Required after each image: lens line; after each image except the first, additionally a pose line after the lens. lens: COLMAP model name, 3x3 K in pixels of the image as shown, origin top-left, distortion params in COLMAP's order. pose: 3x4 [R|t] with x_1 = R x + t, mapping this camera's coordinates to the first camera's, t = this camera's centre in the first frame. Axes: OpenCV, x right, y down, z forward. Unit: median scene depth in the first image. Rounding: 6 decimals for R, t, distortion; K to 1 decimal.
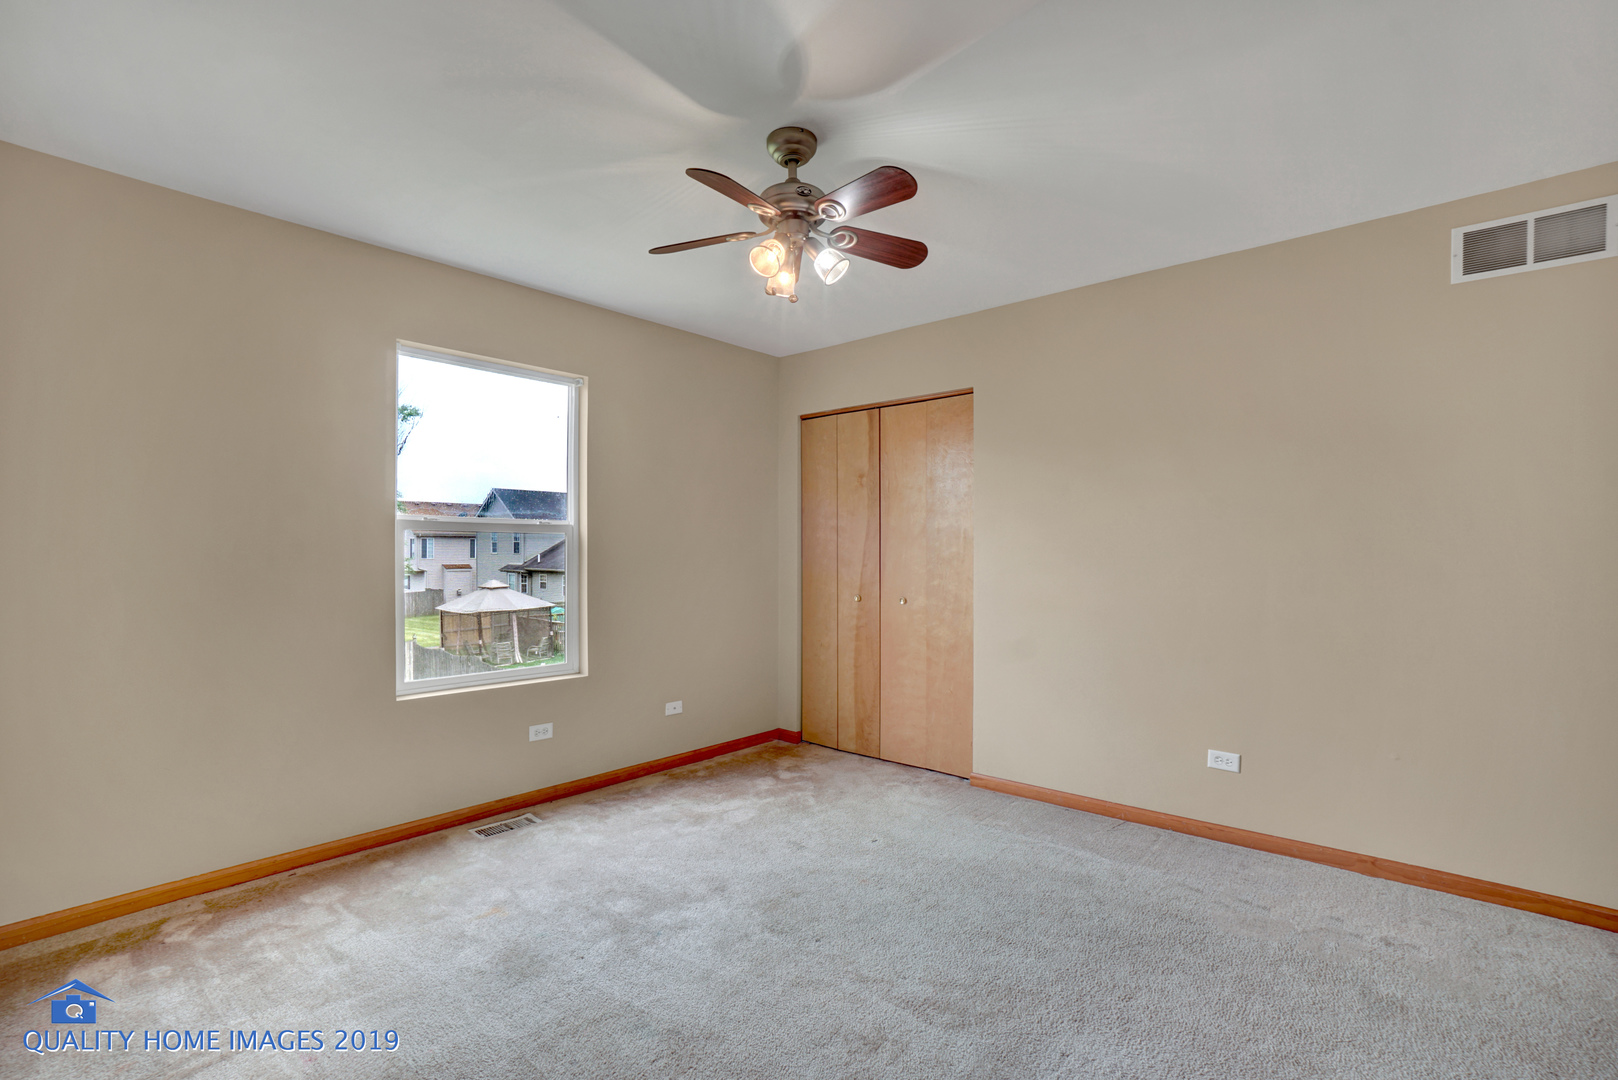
lens RADIAL K [[727.7, 0, 814.3], [0, 727.7, 539.3], [0, 0, 1]] dist [-0.018152, 0.000387]
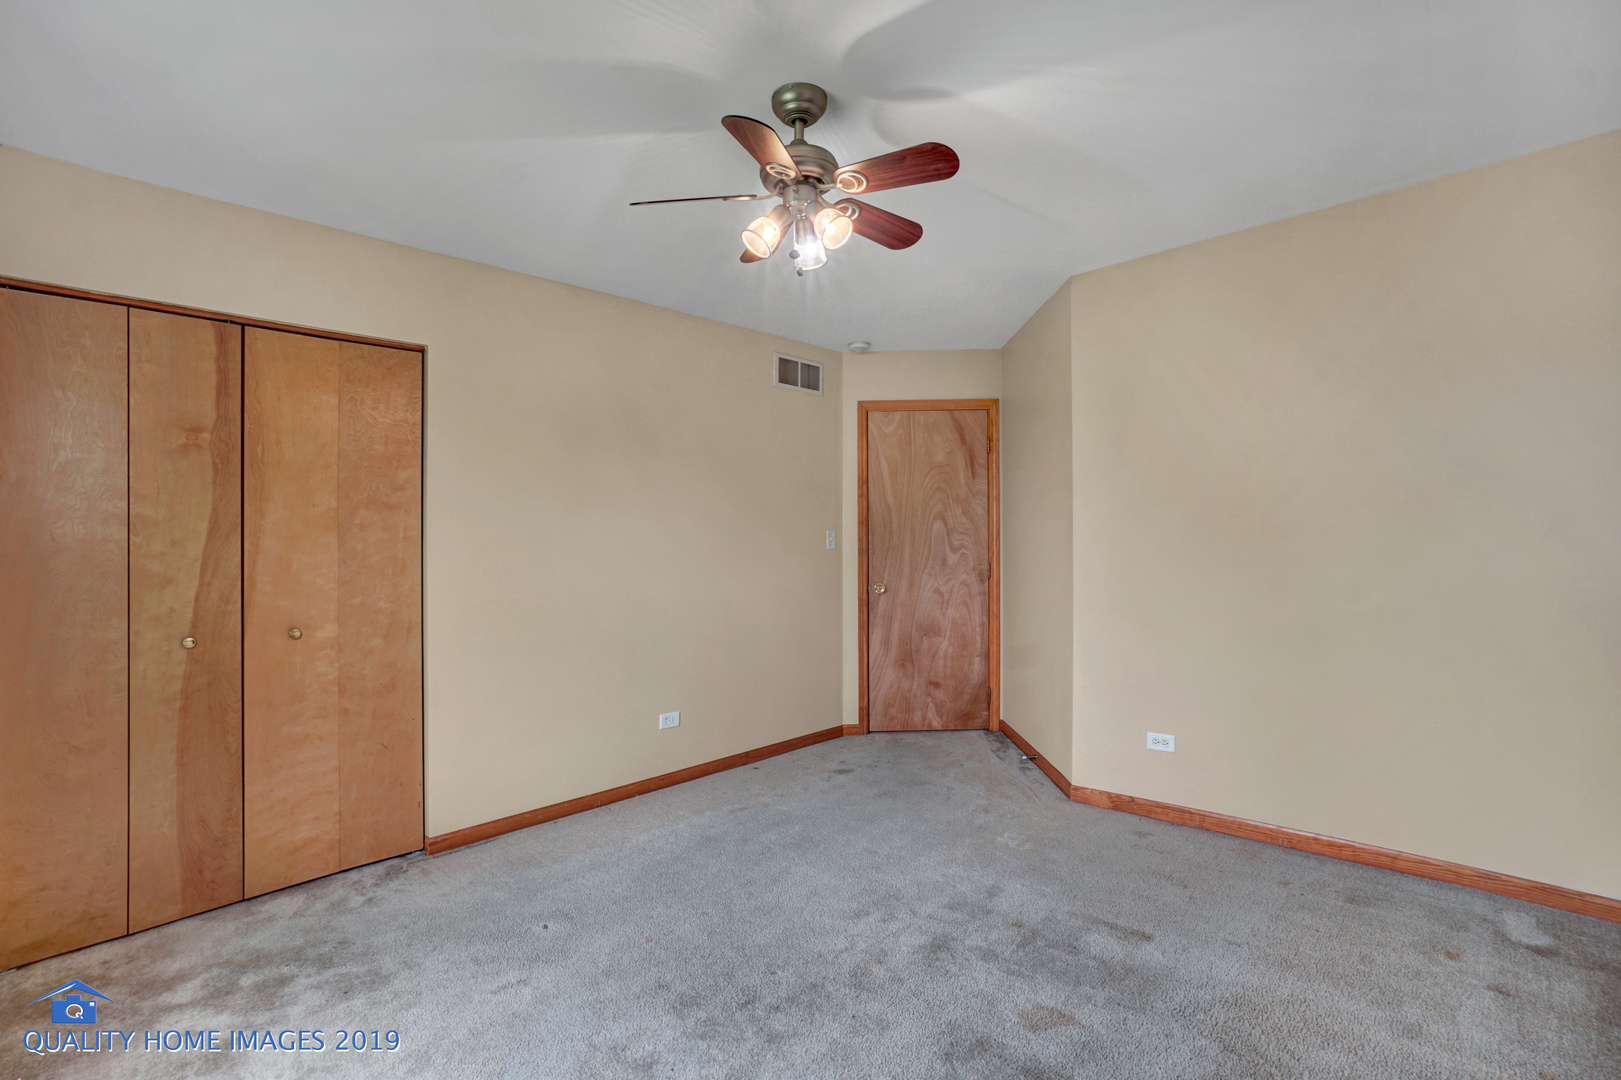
lens RADIAL K [[729.0, 0, 815.8], [0, 729.0, 539.3], [0, 0, 1]] dist [-0.018152, 0.000387]
pose [[0.078412, 0.008355, 0.996886, -0.474894], [0.007264, 0.999934, -0.008952, 0.008748], [-0.996895, 0.007943, 0.078346, 0.473173]]
